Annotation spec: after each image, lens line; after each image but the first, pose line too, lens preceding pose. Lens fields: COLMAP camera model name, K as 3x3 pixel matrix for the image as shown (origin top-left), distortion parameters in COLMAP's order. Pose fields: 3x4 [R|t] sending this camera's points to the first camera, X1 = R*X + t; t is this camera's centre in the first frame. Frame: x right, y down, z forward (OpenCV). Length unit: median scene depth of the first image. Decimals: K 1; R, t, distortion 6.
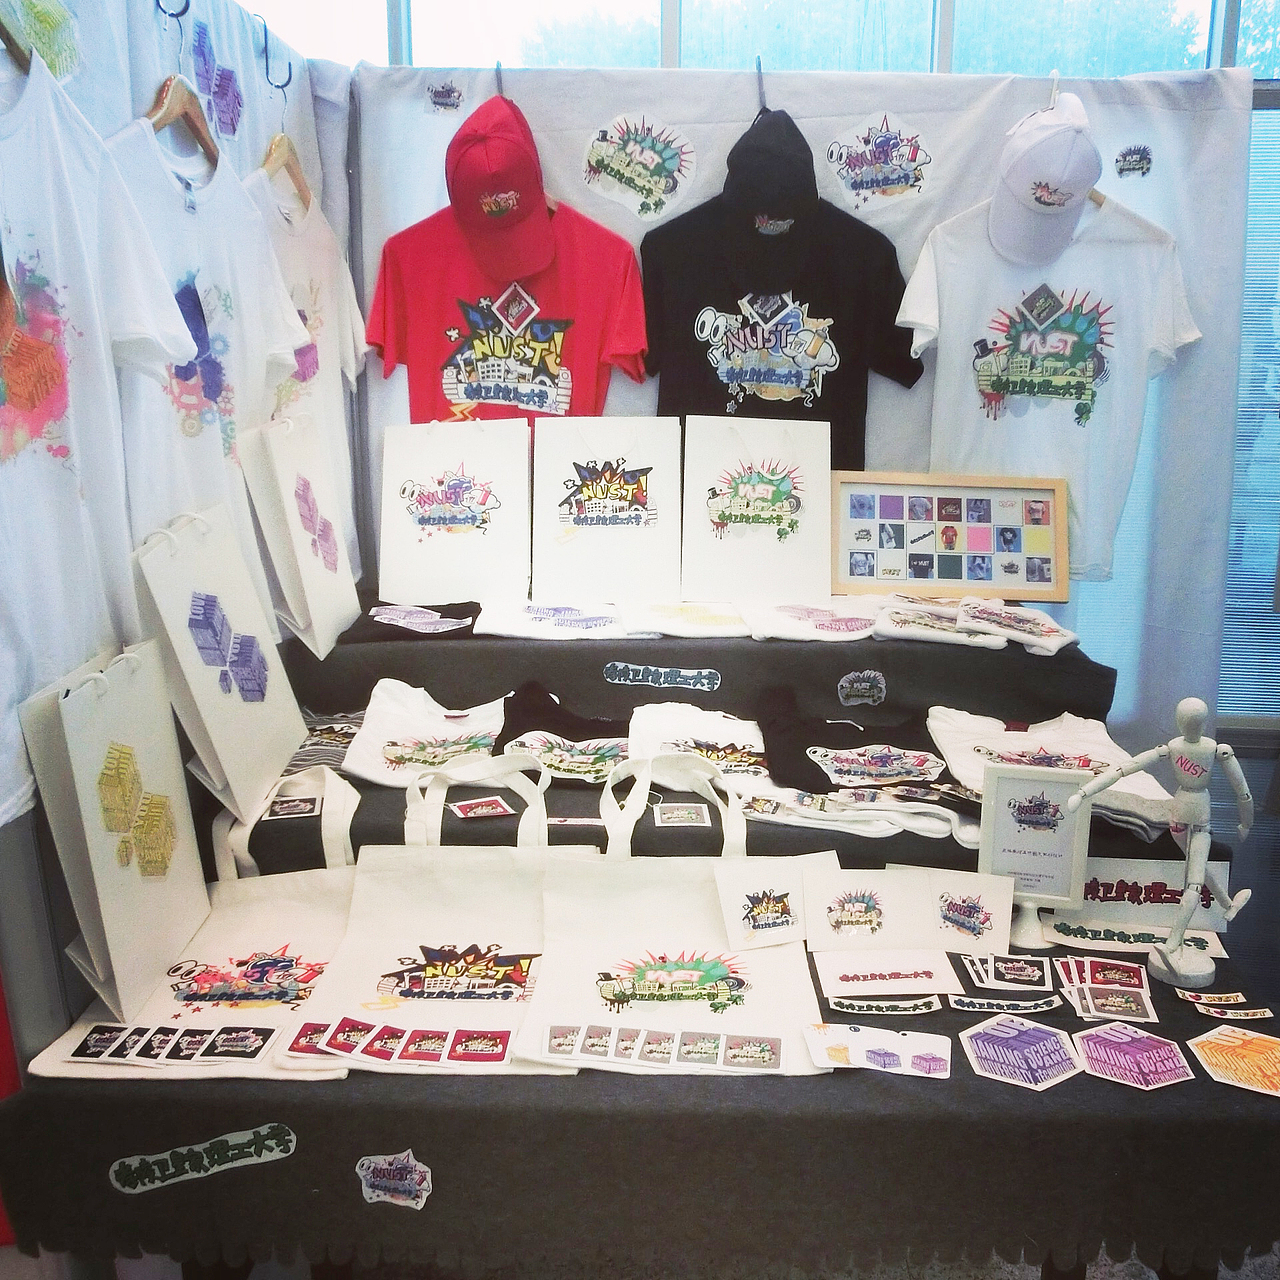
lens RADIAL K [[1181.1, 0, 677.3], [0, 1181.1, 637.8], [0, 0, 1]] dist [-0.061357, 0.013376]
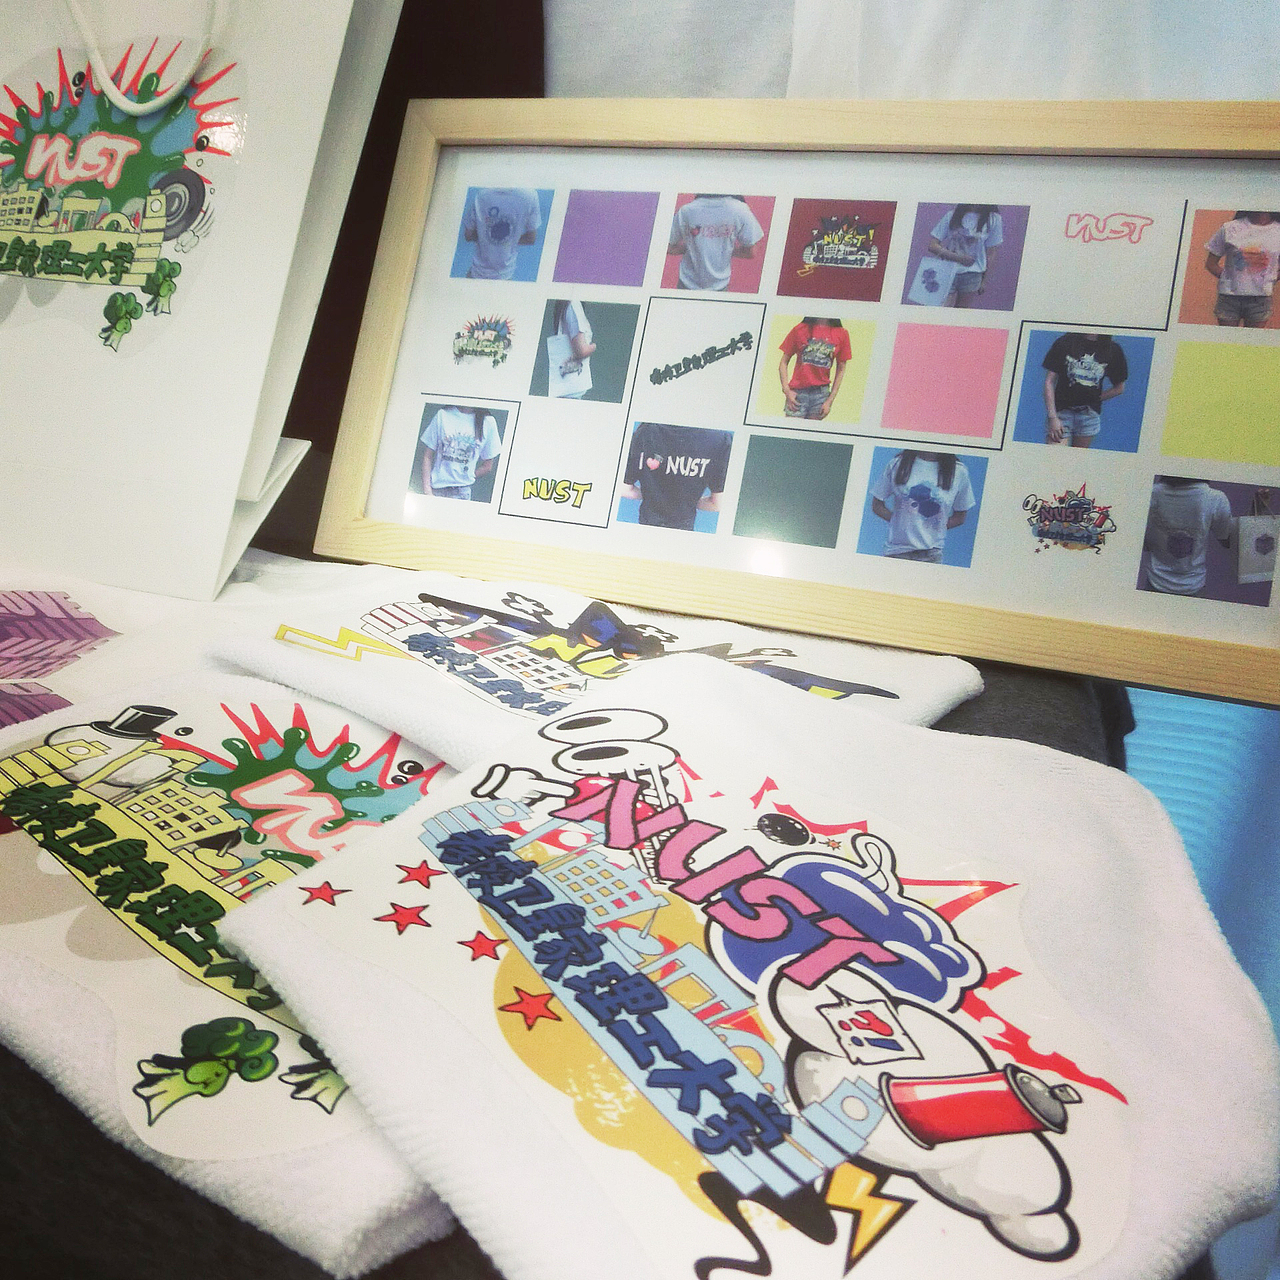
lens RADIAL K [[1183.2, 0, 545.1], [0, 1183.2, 622.6], [0, 0, 1]] dist [-0.044207, 0.031653]
pose [[0.931205, 0.121381, -0.343691, 0.271788], [-0.090702, 0.990429, 0.104039, -0.054534], [0.353029, -0.065708, 0.933302, 0.765447]]
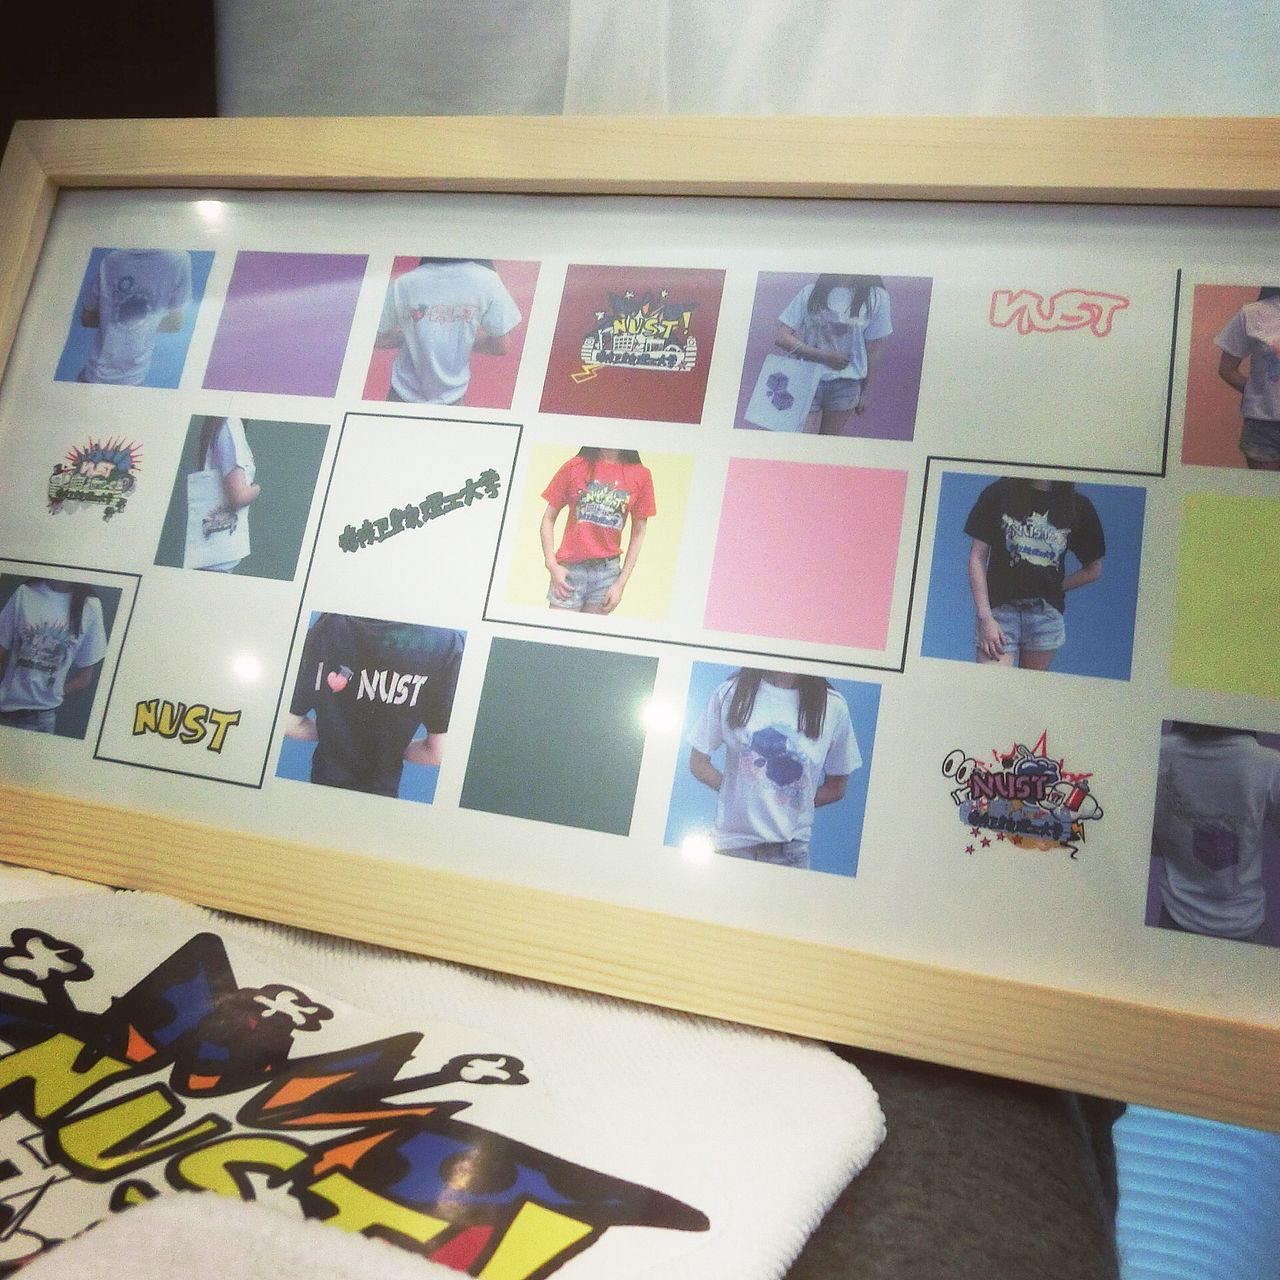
lens RADIAL K [[1190.2, 0, 561.9], [0, 1190.2, 619.4], [0, 0, 1]] dist [-0.041941, 0.019255]
pose [[0.959666, 0.085146, -0.267939, 0.270296], [-0.097515, 0.994681, -0.033177, -0.069434], [0.263689, 0.057967, 0.962865, 0.869855]]
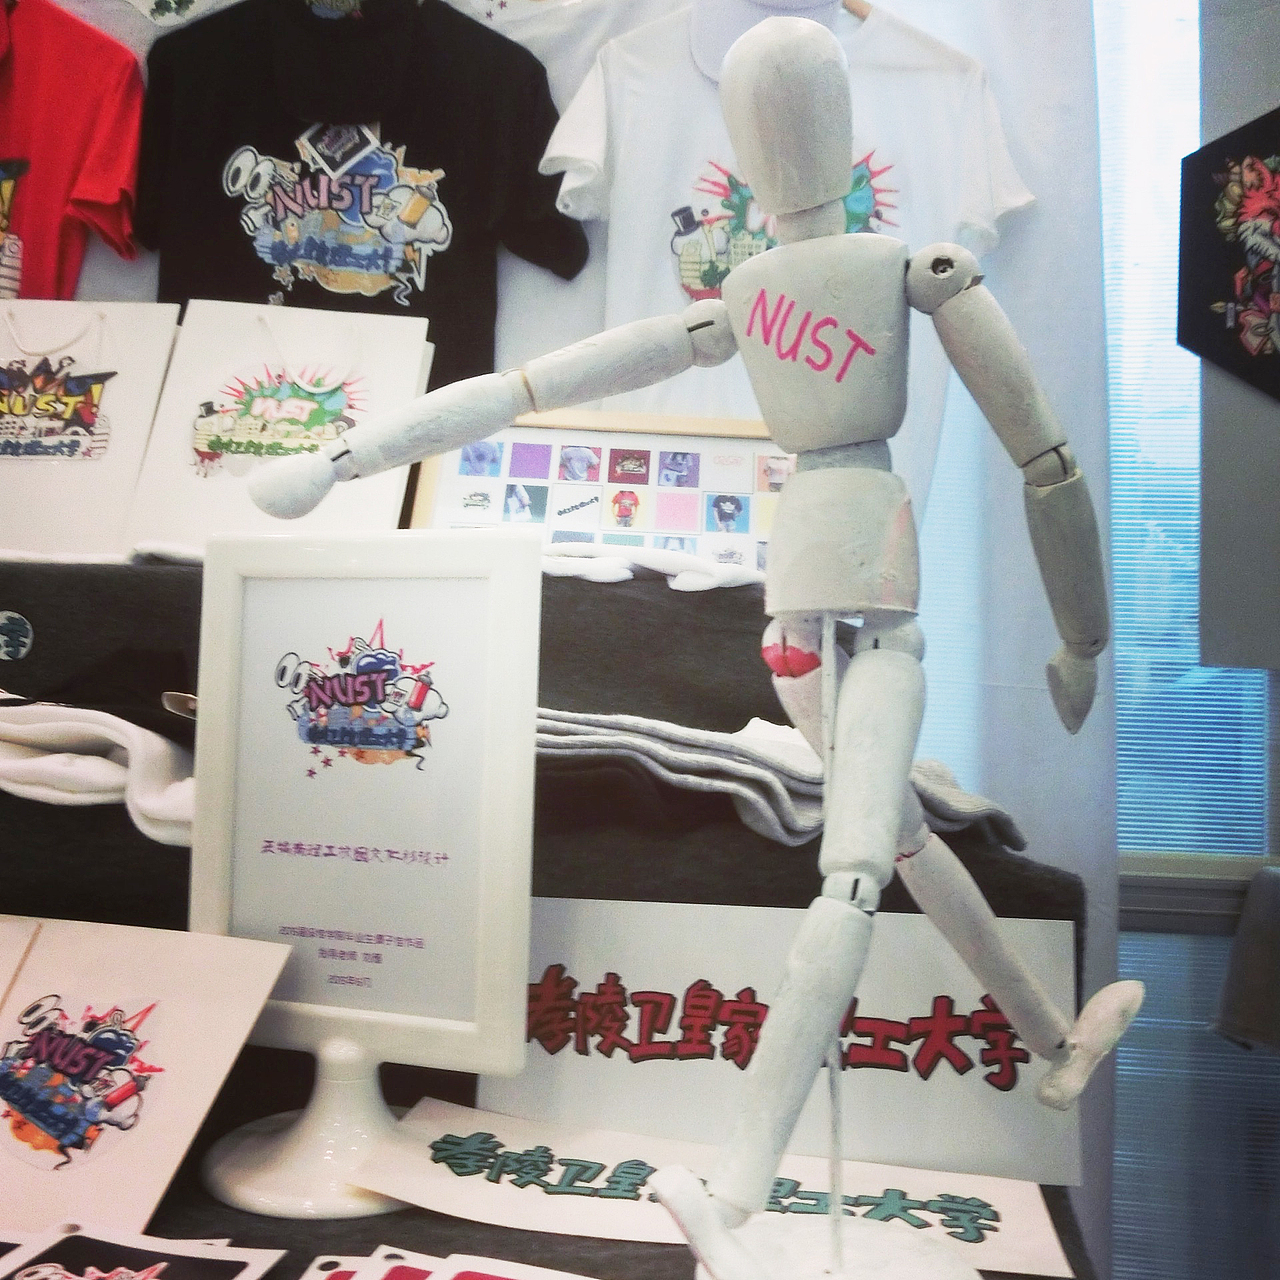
lens RADIAL K [[1185.3, 0, 640.0], [0, 1185.3, 640.0], [0, 0, 1]] dist [-0.051293, 0.029495]
pose [[0.999518, 0.028867, 0.011410, 0.236442], [-0.024779, 0.963430, -0.266811, 0.134386], [-0.018694, 0.266400, 0.963681, 0.460524]]
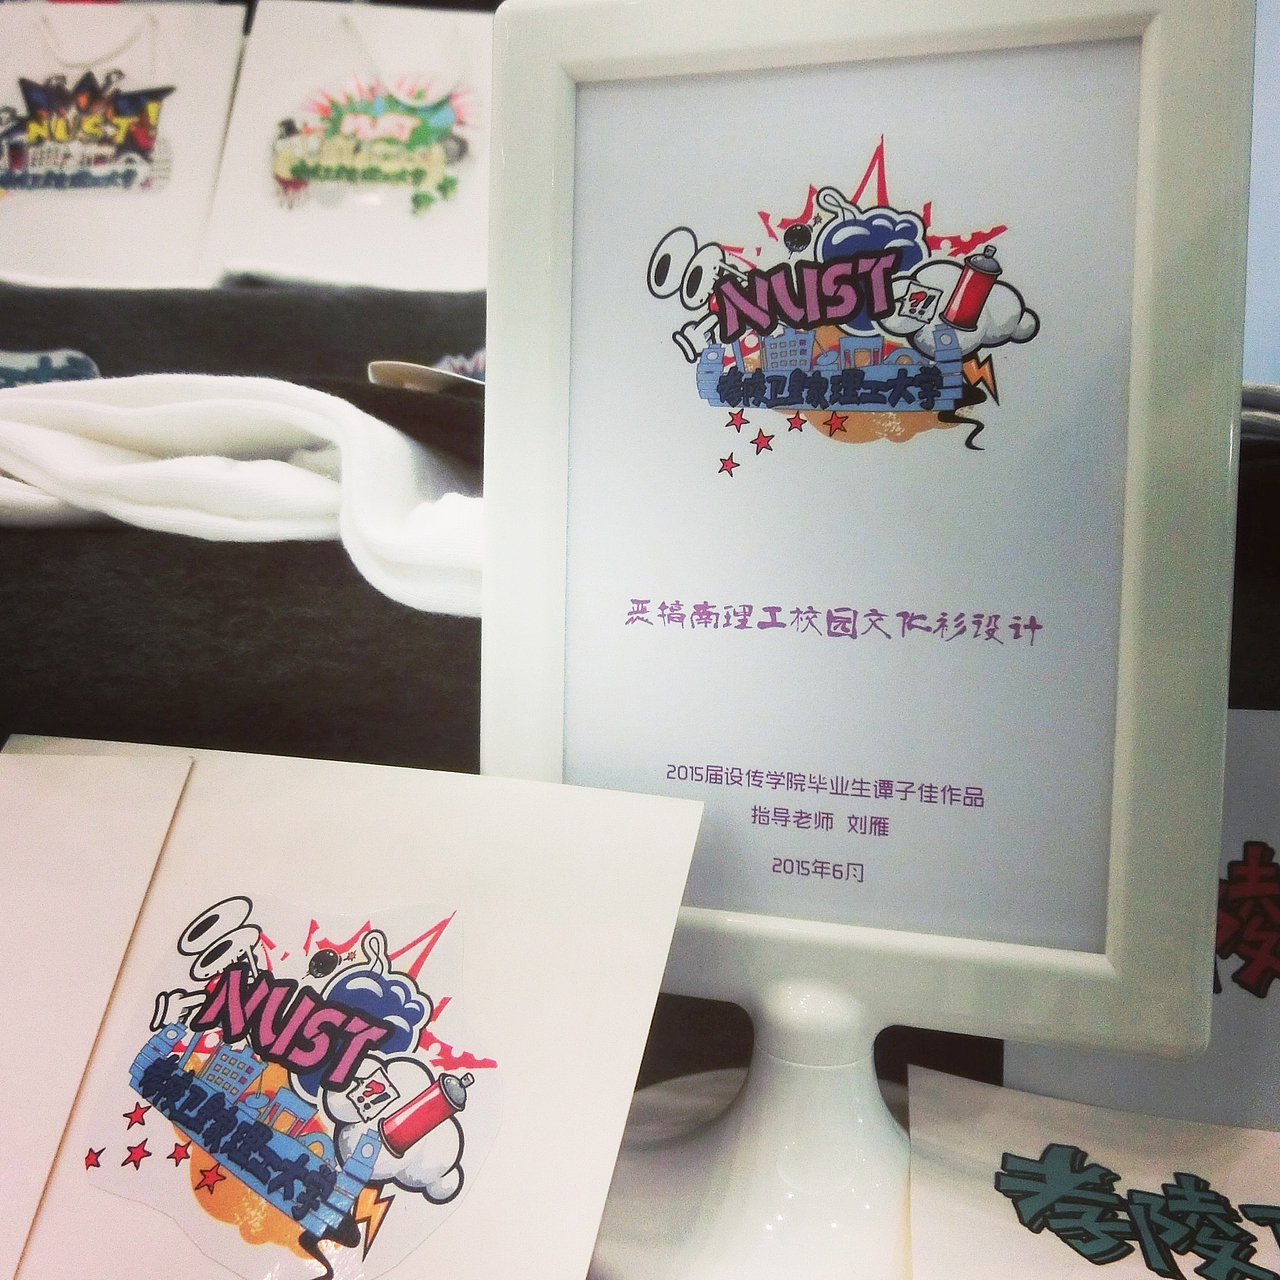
lens RADIAL K [[1185.3, 0, 640.2], [0, 1185.3, 575.5], [0, 0, 1]] dist [-0.050518, 0.026359]
pose [[0.999606, 0.022839, -0.016343, 0.182562], [-0.025264, 0.985441, -0.168128, 0.130935], [0.012265, 0.168475, 0.985630, 0.554163]]
